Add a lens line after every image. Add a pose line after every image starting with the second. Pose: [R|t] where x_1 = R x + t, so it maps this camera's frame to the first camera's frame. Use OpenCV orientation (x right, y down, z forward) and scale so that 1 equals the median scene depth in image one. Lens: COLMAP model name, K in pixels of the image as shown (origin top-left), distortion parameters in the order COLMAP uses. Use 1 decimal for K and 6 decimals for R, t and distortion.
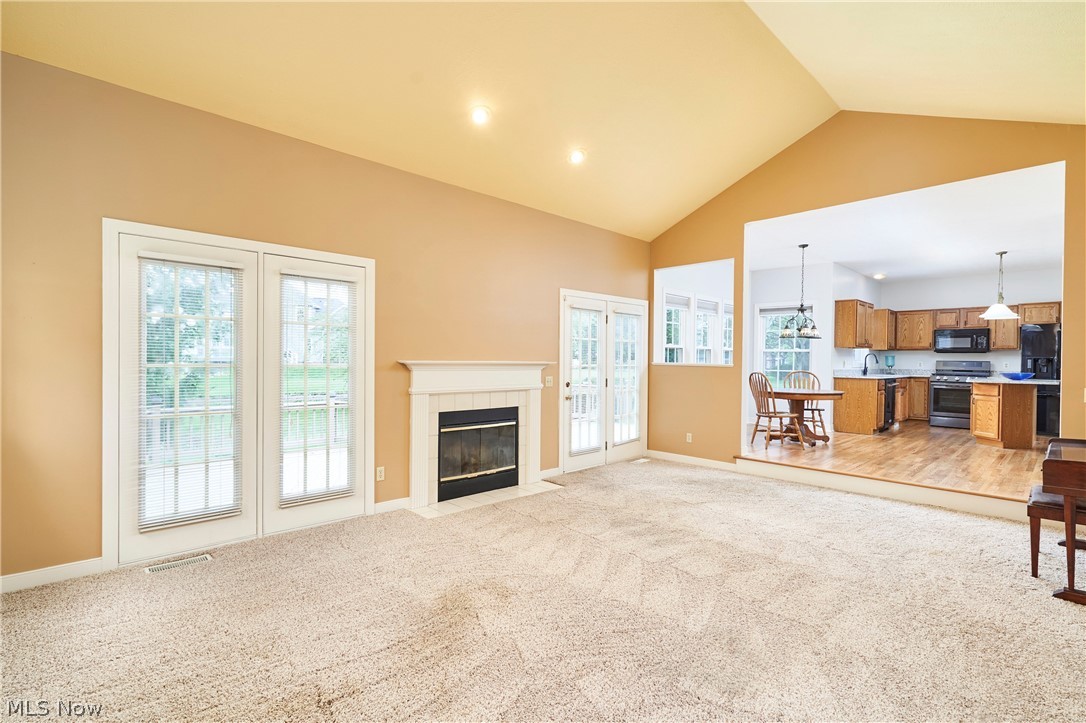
lens RADIAL K [[503.7, 0, 538.1], [0, 503.7, 364.1], [0, 0, 1]] dist [-0.001859, -0.000321]
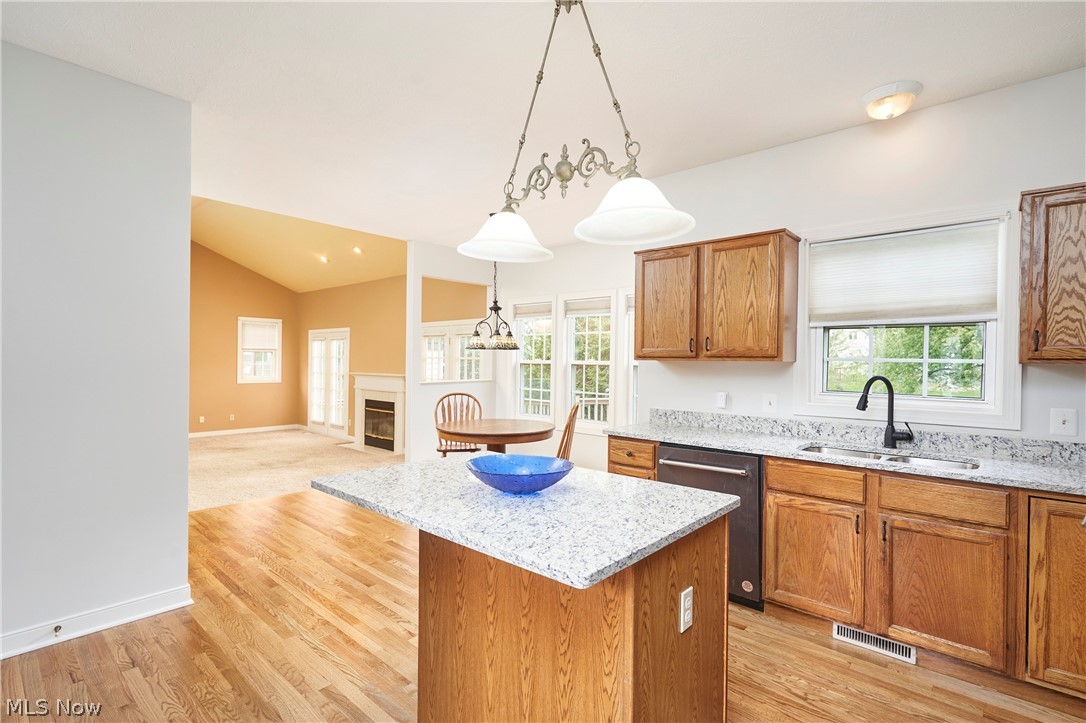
lens RADIAL K [[505.5, 0, 543.0], [0, 505.5, 361.5], [0, 0, 1]] dist [-0.002464, -0.000907]
pose [[0.097095, -0.006084, -0.995257, 1.225982], [-0.016573, 0.999833, -0.007729, -0.031486], [0.995137, 0.017245, 0.096977, 0.998111]]
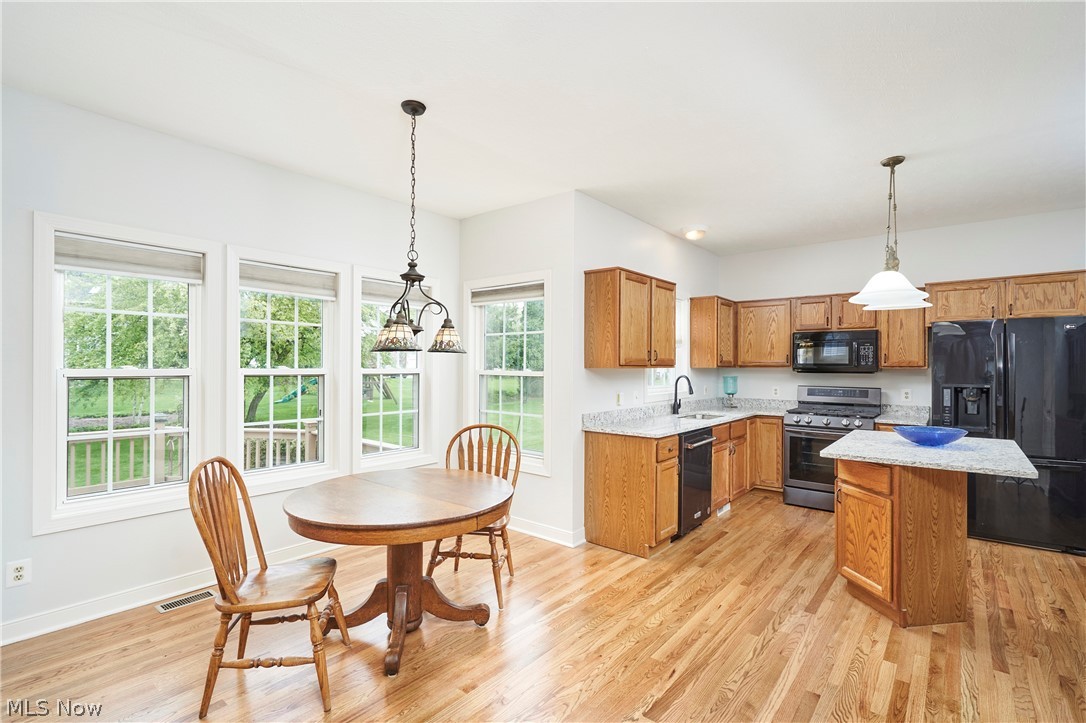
lens RADIAL K [[505.5, 0, 543.0], [0, 505.5, 361.5], [0, 0, 1]] dist [-0.002464, -0.000907]
pose [[0.992165, -0.006234, 0.124778, 0.559615], [0.008105, 0.999862, -0.014487, -0.037624], [-0.124670, 0.015384, 0.992079, 0.599712]]
